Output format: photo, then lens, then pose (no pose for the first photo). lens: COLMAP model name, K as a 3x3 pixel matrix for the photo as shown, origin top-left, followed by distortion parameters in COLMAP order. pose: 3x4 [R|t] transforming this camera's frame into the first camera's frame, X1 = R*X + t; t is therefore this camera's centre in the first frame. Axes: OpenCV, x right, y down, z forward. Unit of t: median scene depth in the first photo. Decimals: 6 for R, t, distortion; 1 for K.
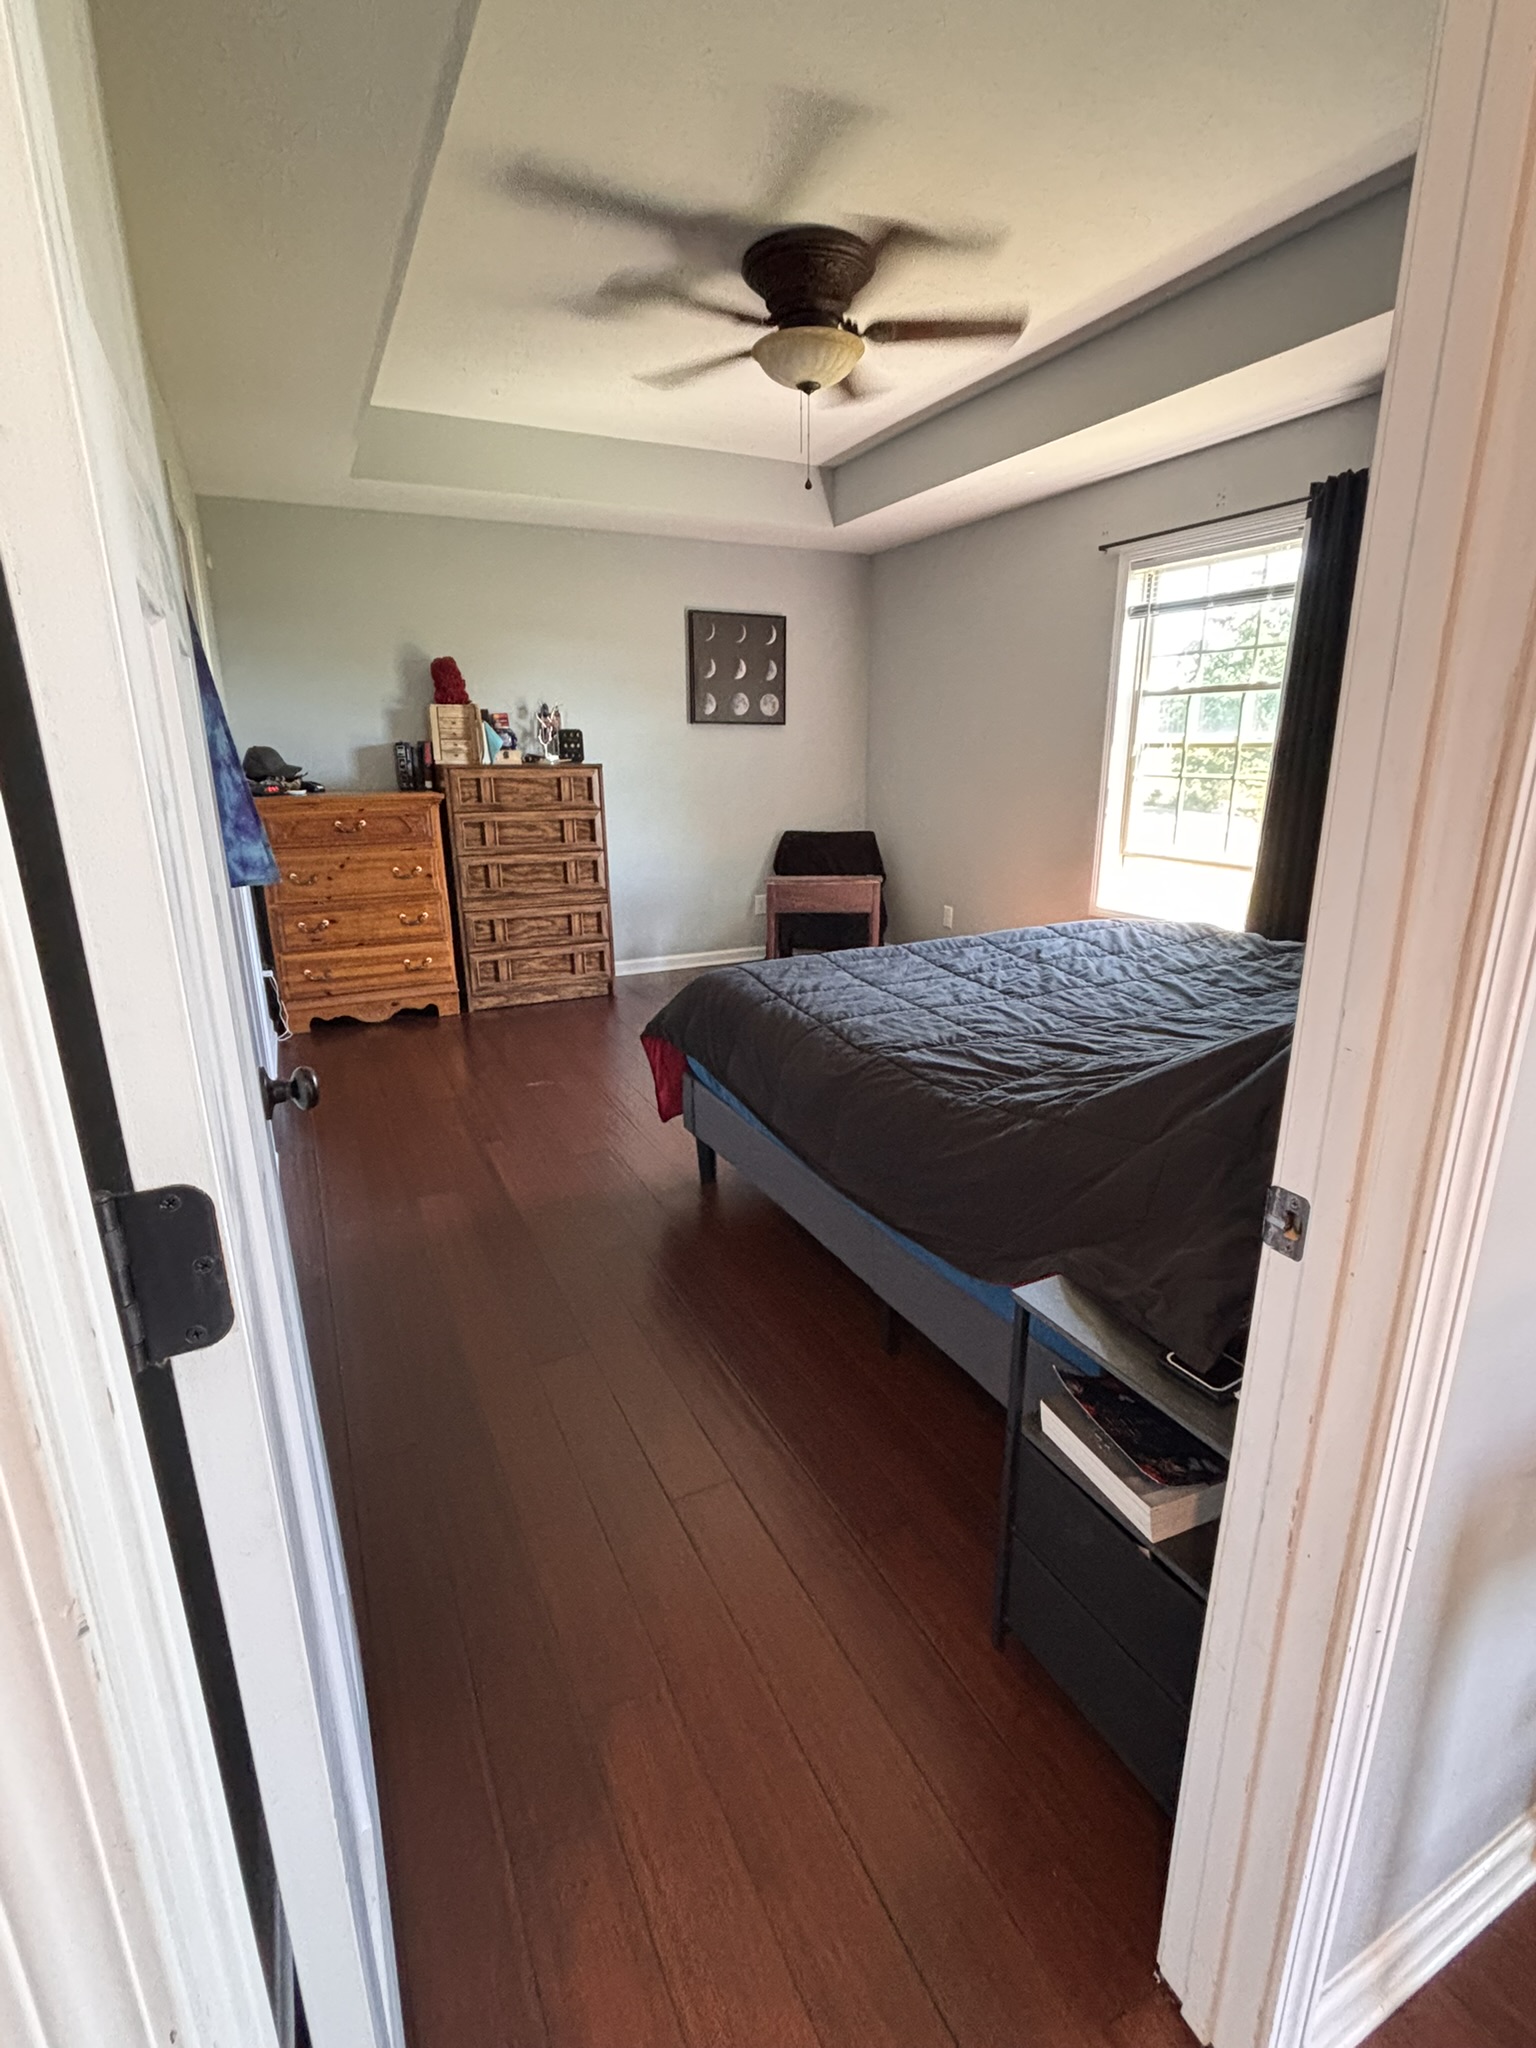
lens RADIAL K [[951.1, 0, 768.5], [0, 951.1, 1014.4], [0, 0, 1]] dist [-0.003410, -0.000358]
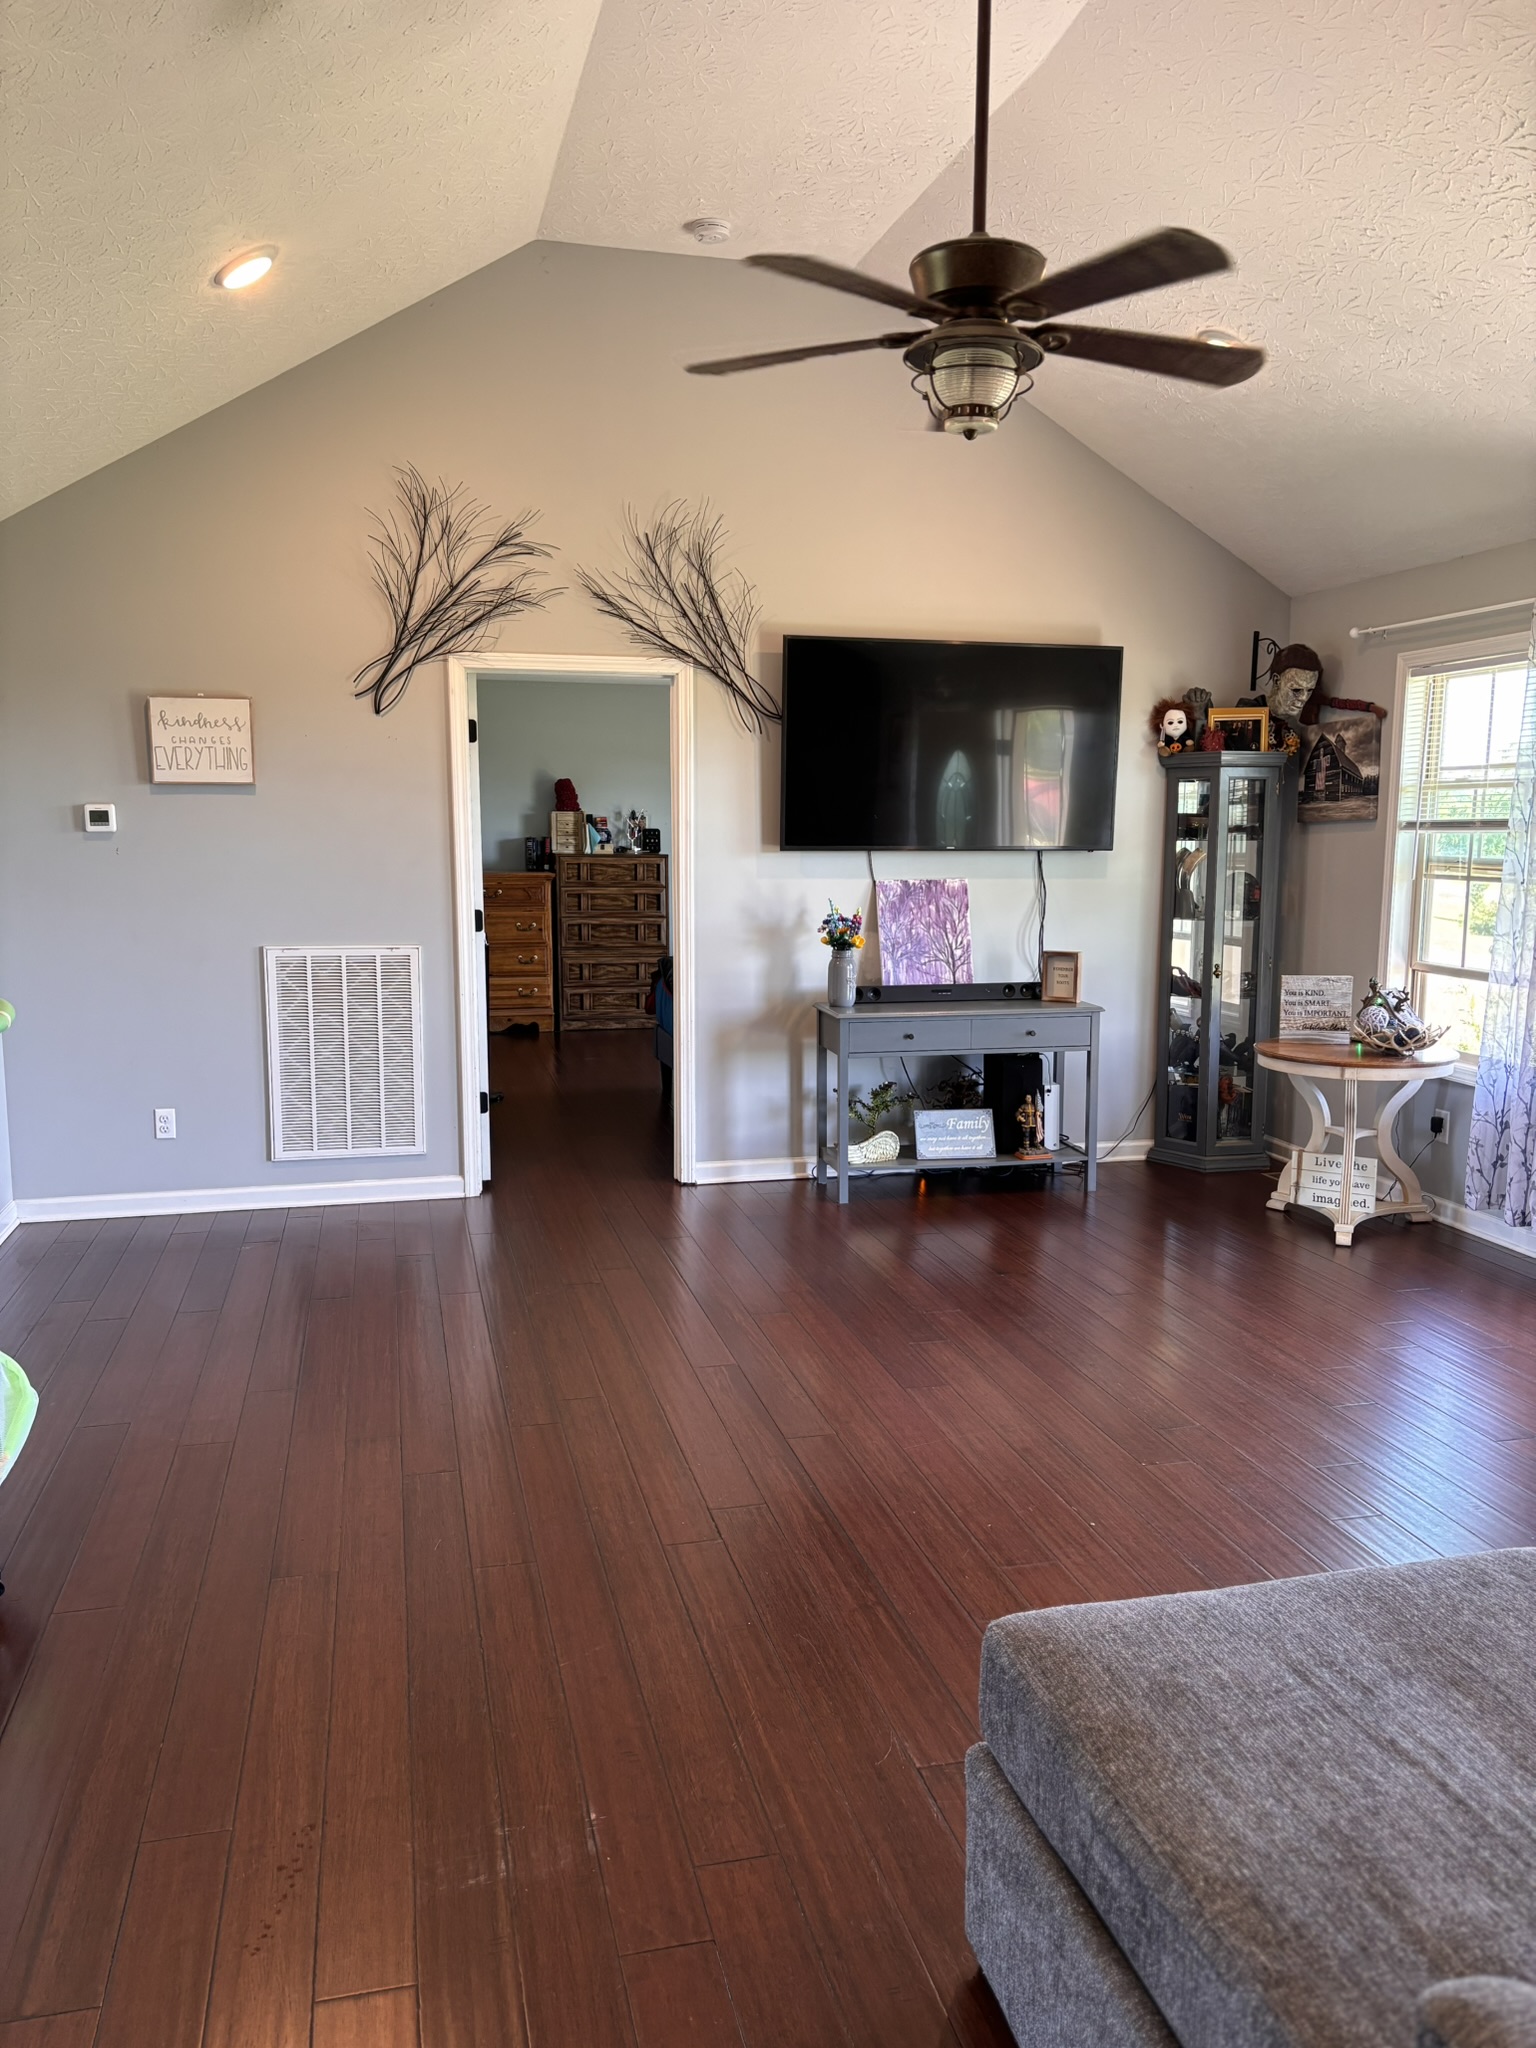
lens RADIAL K [[1560.1, 0, 764.3], [0, 1560.1, 1028.8], [0, 0, 1]] dist [0.049081, -0.035560]
pose [[0.975215, 0.039047, -0.217786, 0.457162], [-0.069416, 0.988603, -0.133590, 0.273360], [0.210088, 0.145397, 0.966811, -1.100629]]
